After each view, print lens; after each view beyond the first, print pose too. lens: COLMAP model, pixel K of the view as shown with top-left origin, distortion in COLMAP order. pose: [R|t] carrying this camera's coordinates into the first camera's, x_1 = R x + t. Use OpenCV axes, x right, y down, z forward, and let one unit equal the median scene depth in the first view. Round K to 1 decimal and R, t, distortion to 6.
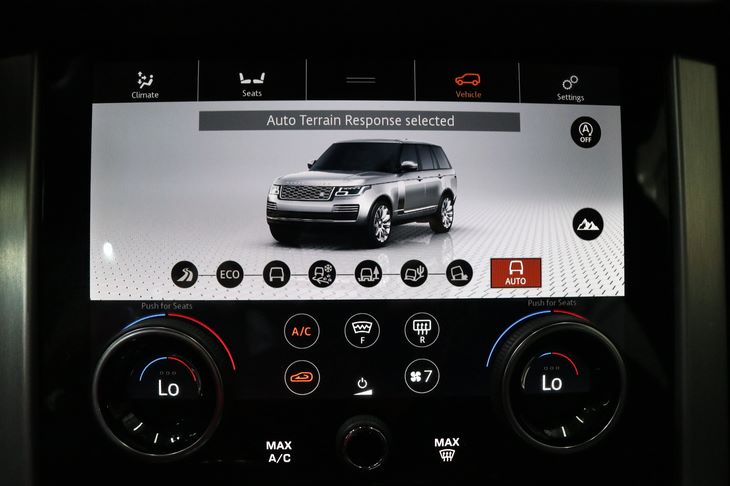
lens RADIAL K [[601.8, 0, 365.0], [0, 601.8, 243.0], [0, 0, 1]] dist [-0.145743, 0.095527]
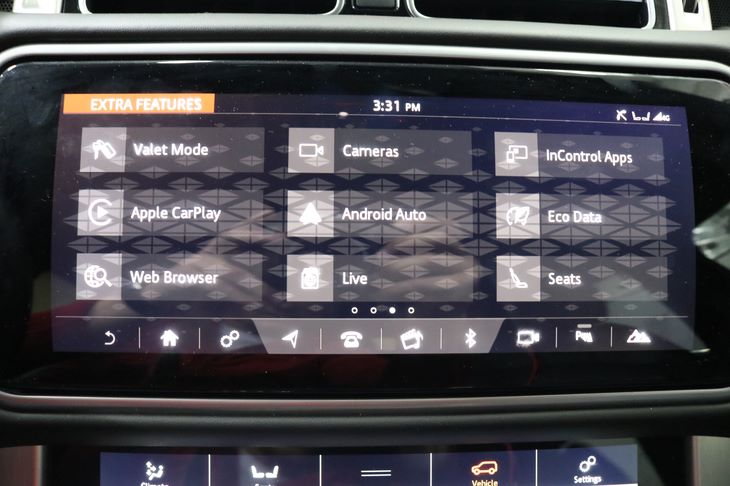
lens RADIAL K [[601.8, 0, 365.0], [0, 601.8, 243.0], [0, 0, 1]] dist [-0.145743, 0.095527]
pose [[0.999866, 0.007249, 0.014675, -0.042462], [-0.006544, 0.998848, -0.047537, -0.605752], [-0.015003, 0.047435, 0.998762, 0.012647]]
